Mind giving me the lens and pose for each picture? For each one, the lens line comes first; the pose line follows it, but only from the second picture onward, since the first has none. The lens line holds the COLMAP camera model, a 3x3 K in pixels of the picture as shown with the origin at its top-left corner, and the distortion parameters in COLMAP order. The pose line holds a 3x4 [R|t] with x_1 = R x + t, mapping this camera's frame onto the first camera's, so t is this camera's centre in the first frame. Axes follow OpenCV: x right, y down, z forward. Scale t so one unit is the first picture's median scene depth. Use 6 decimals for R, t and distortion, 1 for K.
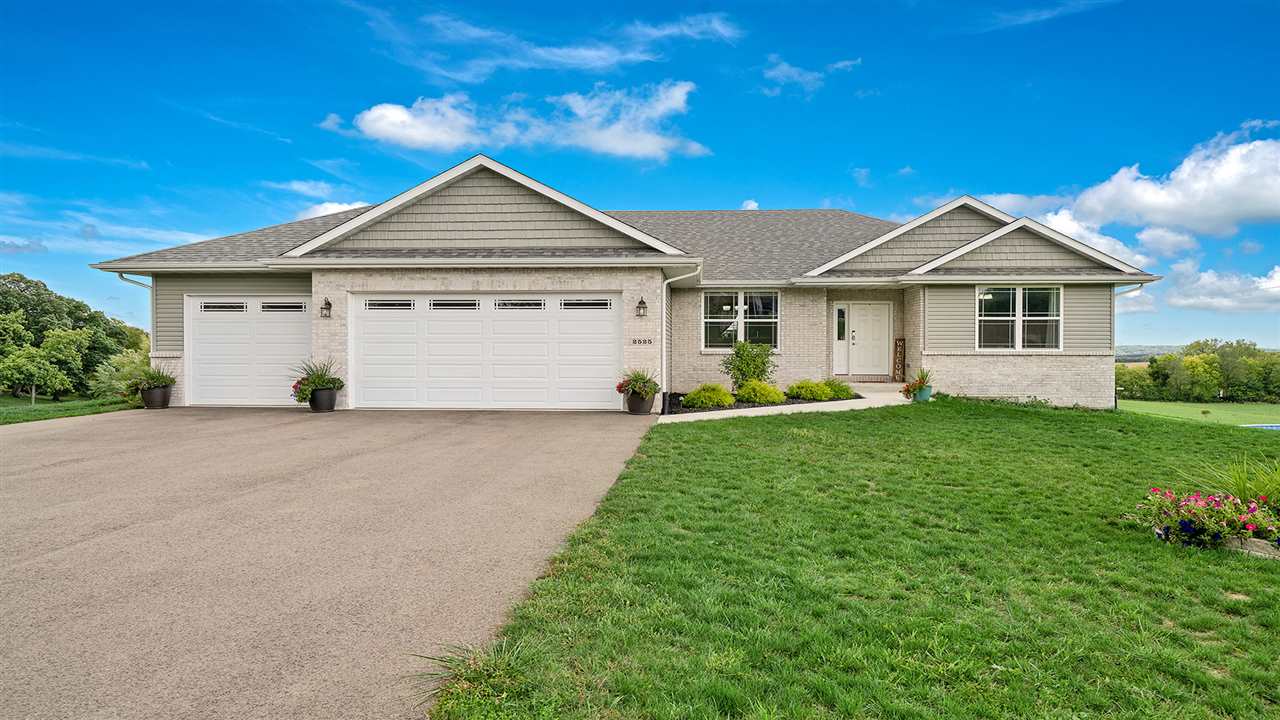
lens RADIAL K [[864.9, 0, 640.9], [0, 864.9, 356.5], [0, 0, 1]] dist [0.009149, -0.000054]
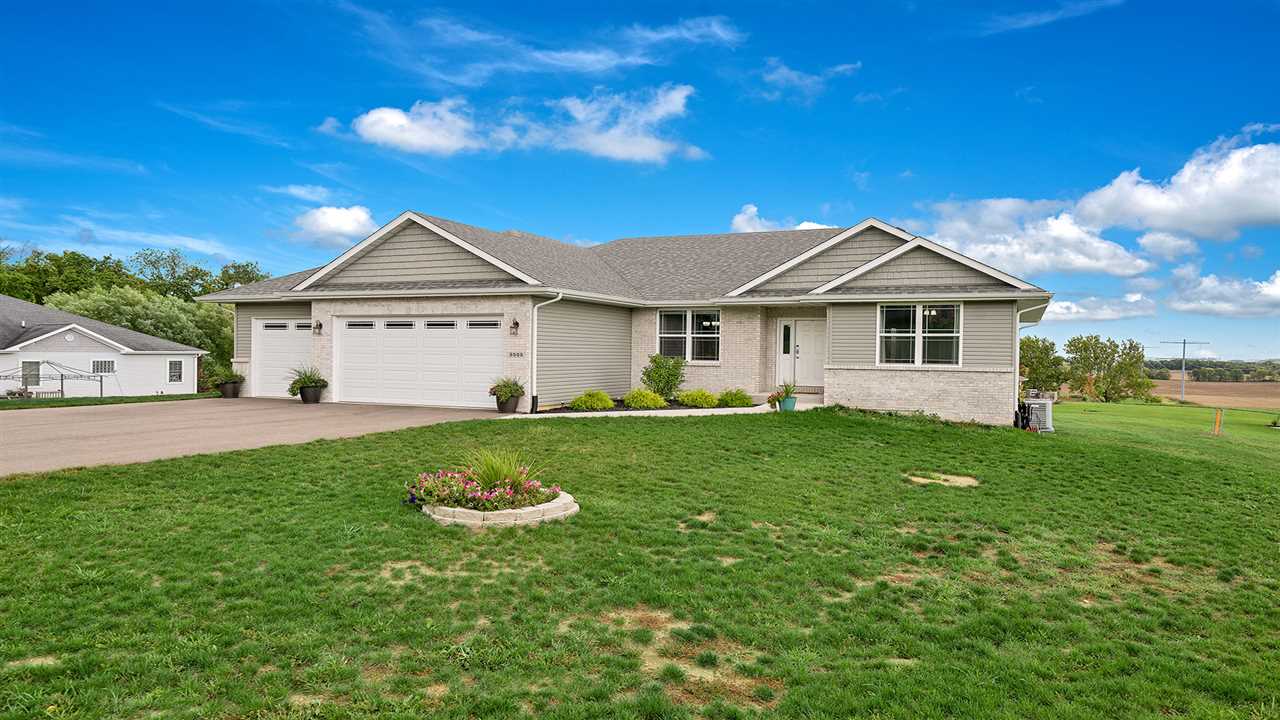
lens RADIAL K [[864.9, 0, 648.1], [0, 864.9, 344.9], [0, 0, 1]] dist [0.009149, -0.000054]
pose [[0.936013, 0.005866, -0.351918, 0.503707], [-0.013150, 0.999746, -0.018313, -0.008892], [0.351721, 0.021769, 0.935852, -0.078925]]
